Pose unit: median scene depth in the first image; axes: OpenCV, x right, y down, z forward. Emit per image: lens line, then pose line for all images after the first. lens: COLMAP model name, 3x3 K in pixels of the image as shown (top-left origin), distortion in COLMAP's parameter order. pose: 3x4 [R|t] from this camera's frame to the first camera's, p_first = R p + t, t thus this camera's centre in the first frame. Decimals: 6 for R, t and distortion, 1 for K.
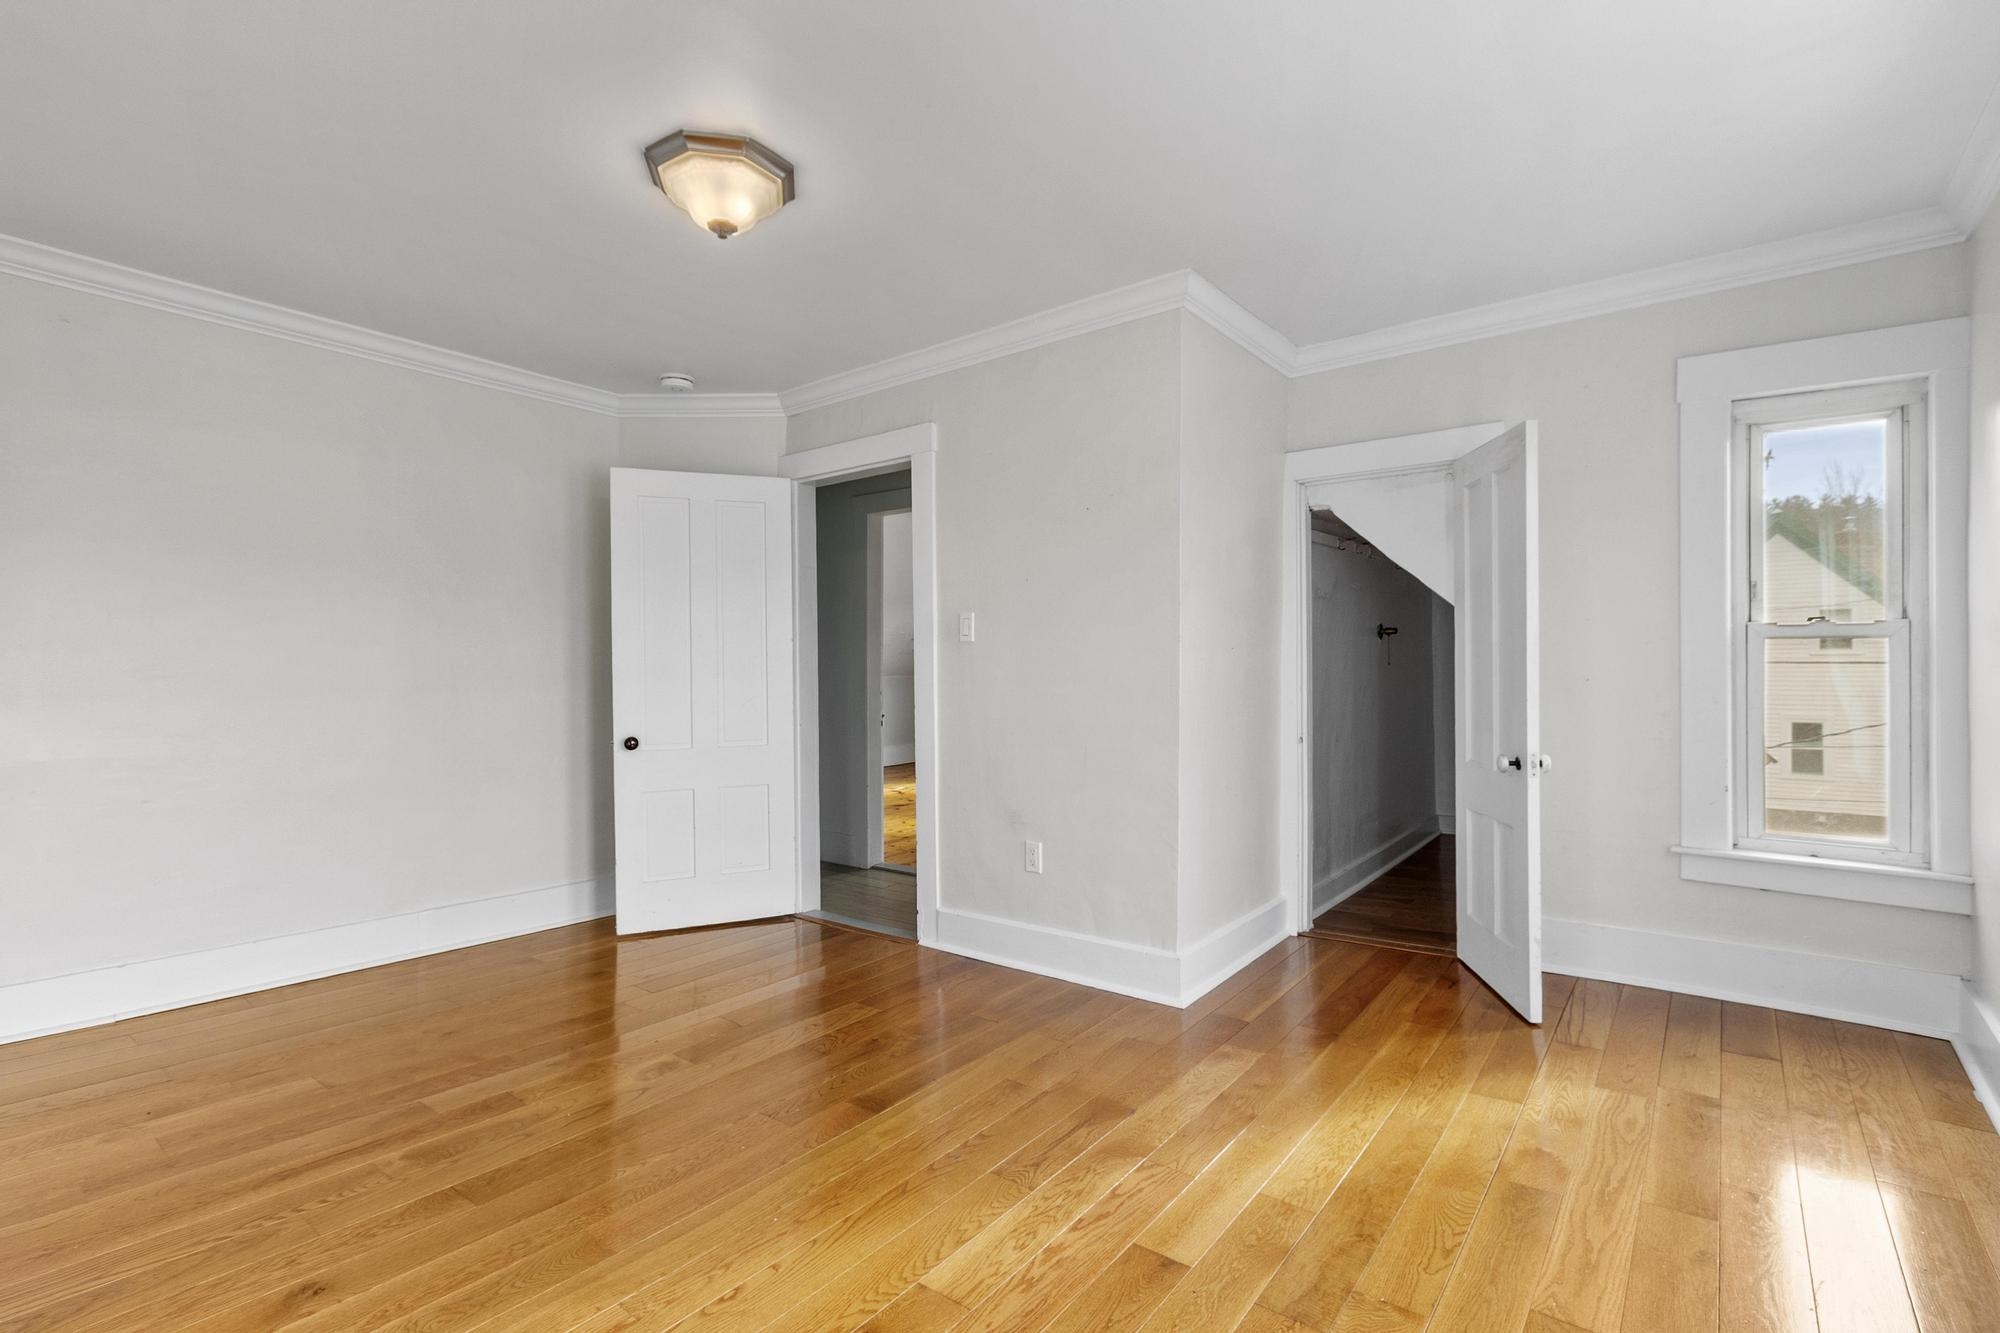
lens RADIAL K [[910.1, 0, 929.4], [0, 910.1, 667.7], [0, 0, 1]] dist [0.007451, -0.000531]
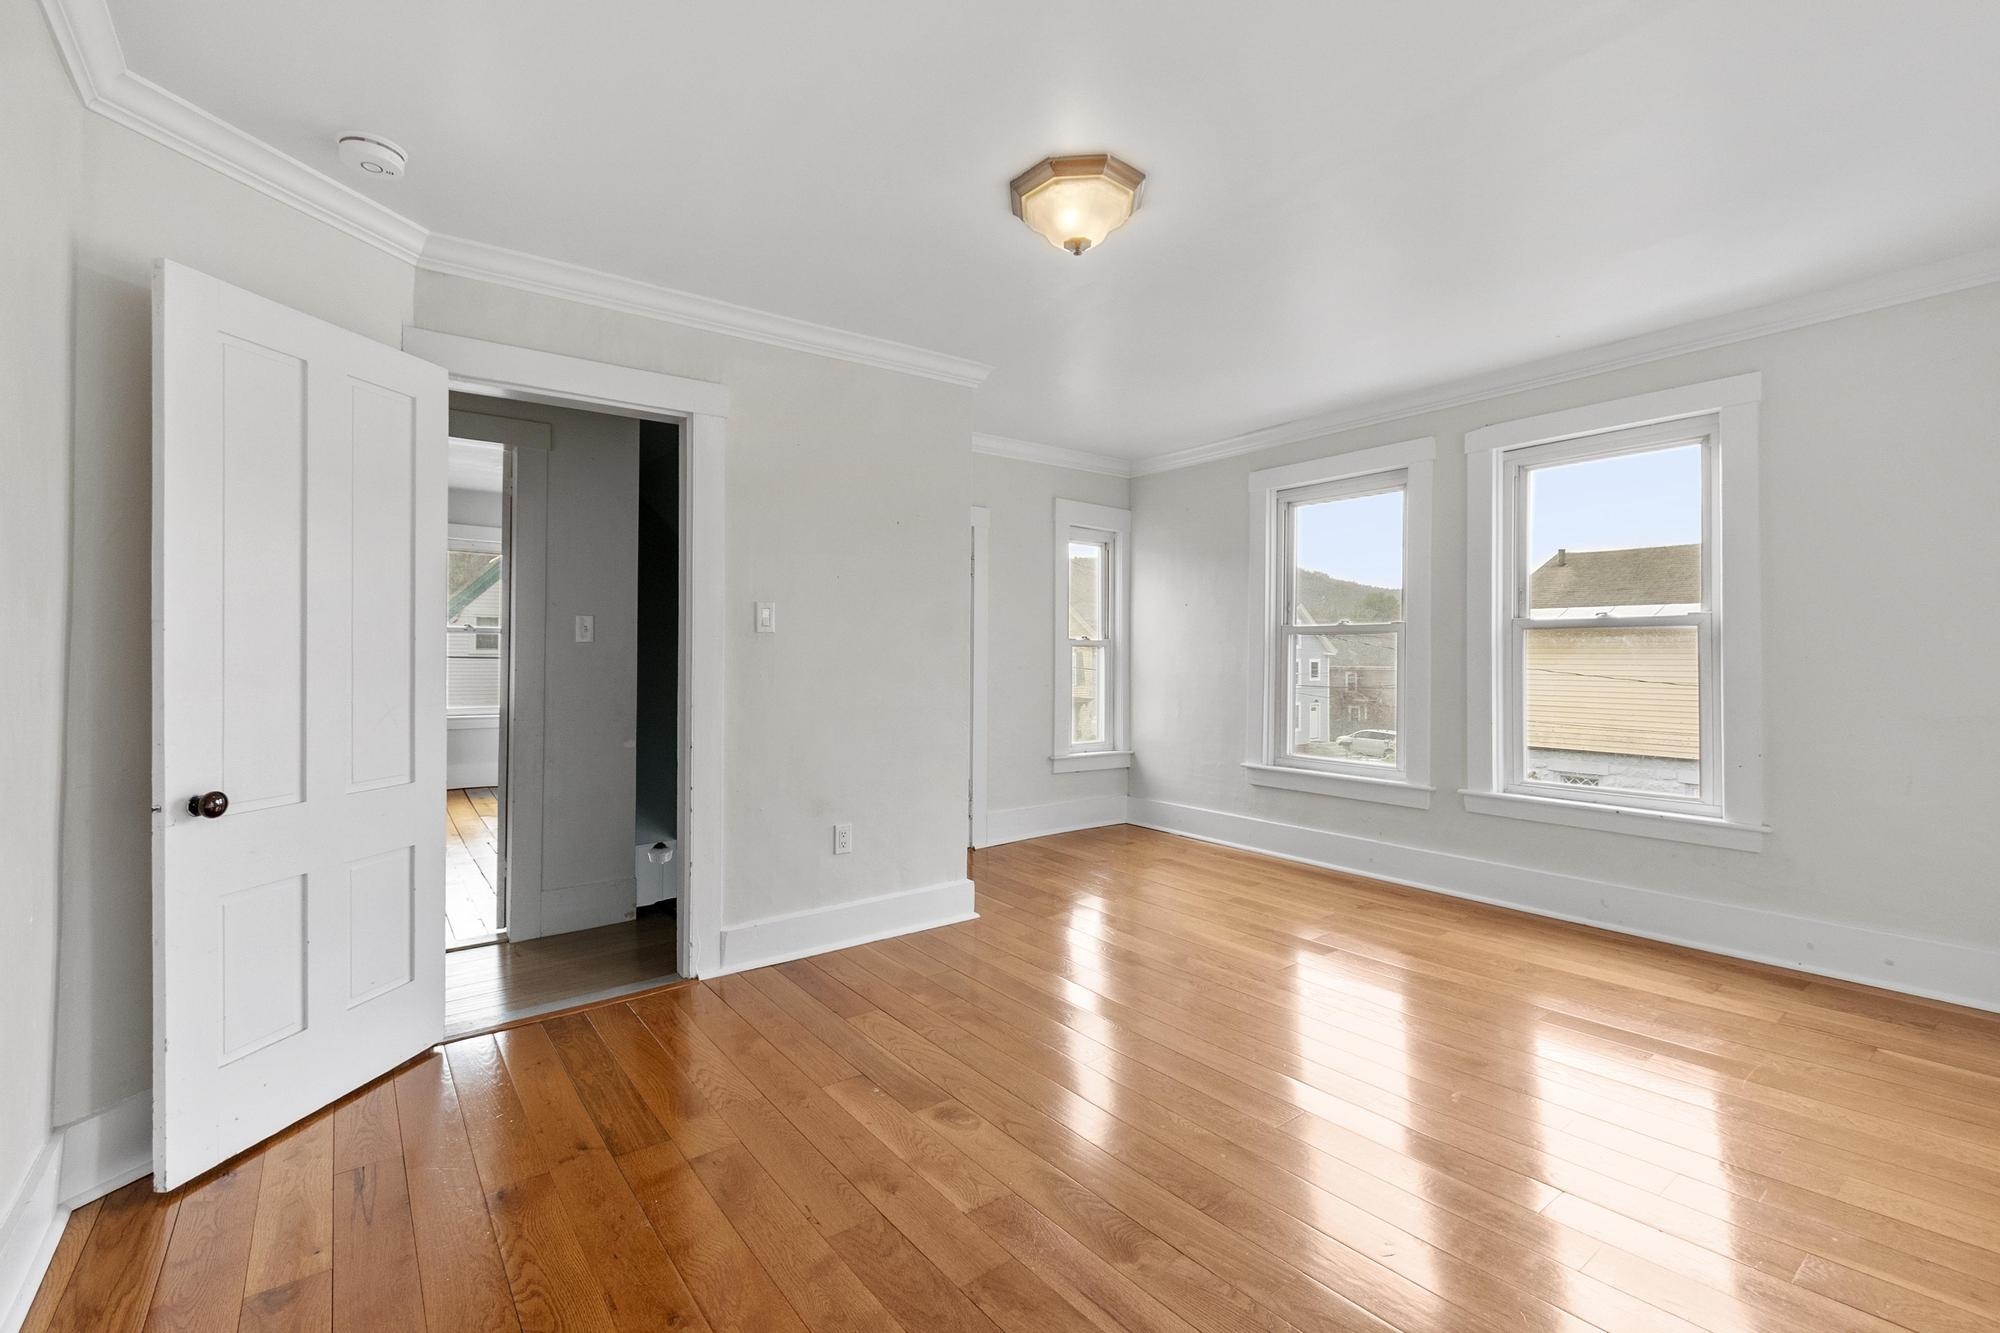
lens RADIAL K [[910.1, 0, 1005.1], [0, 910.1, 655.9], [0, 0, 1]] dist [0.007451, -0.000531]
pose [[0.214317, 0.014328, 0.976659, -1.043160], [0.004473, 0.999868, -0.015650, 0.019160], [-0.976754, 0.007723, 0.214224, 0.708464]]
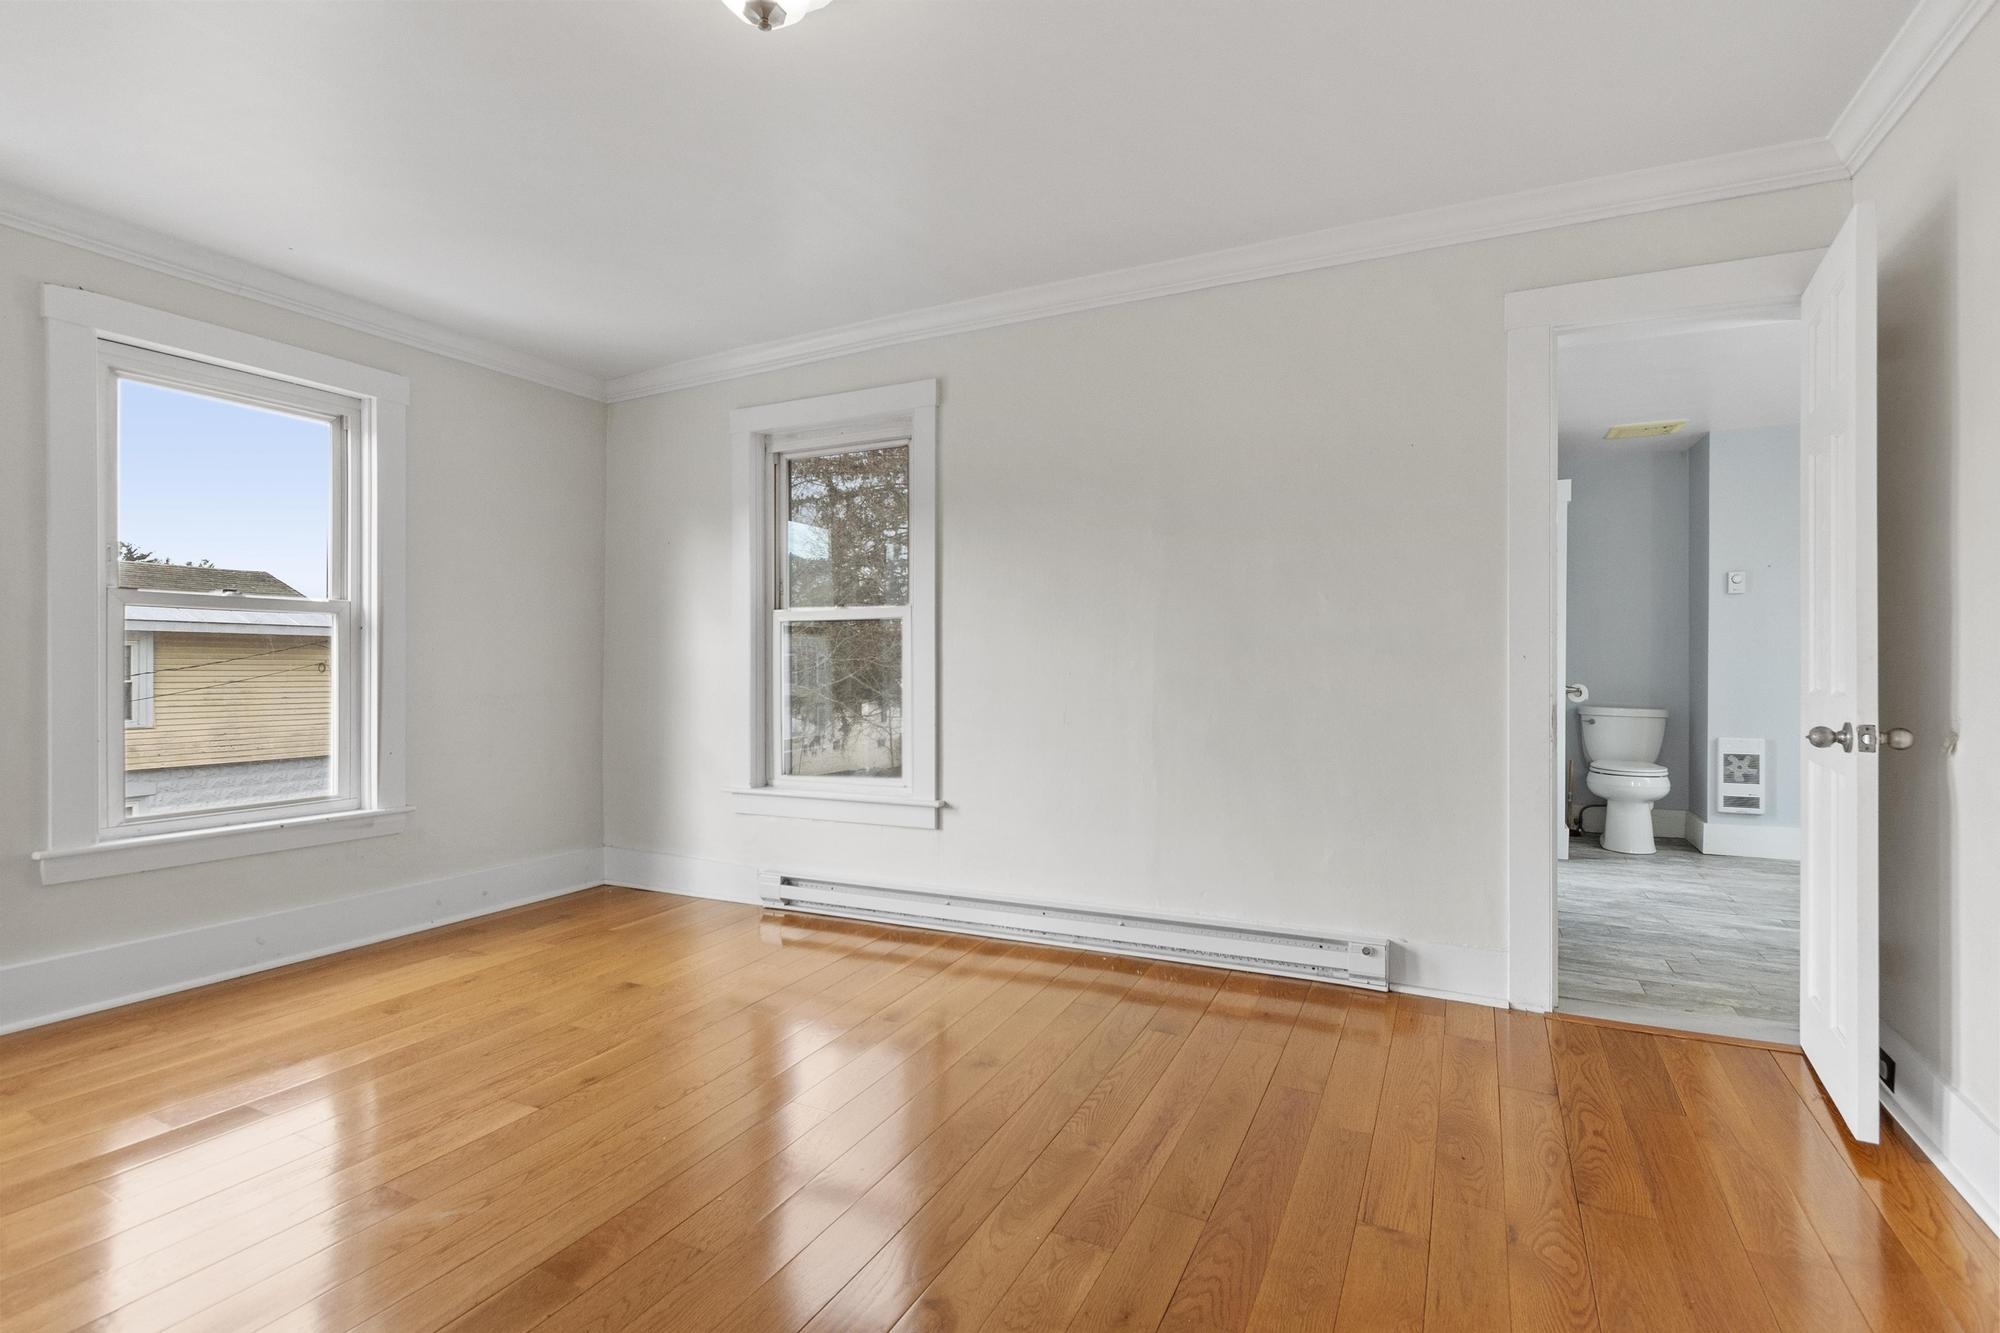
lens RADIAL K [[980.9, 0, 994.2], [0, 980.9, 667.3], [0, 0, 1]] dist [0.004692, 0.000663]
pose [[-0.964880, 0.008840, -0.262544, -0.173161], [0.006297, 0.999925, 0.010525, 0.023910], [0.262617, 0.008502, -0.964863, 1.464144]]
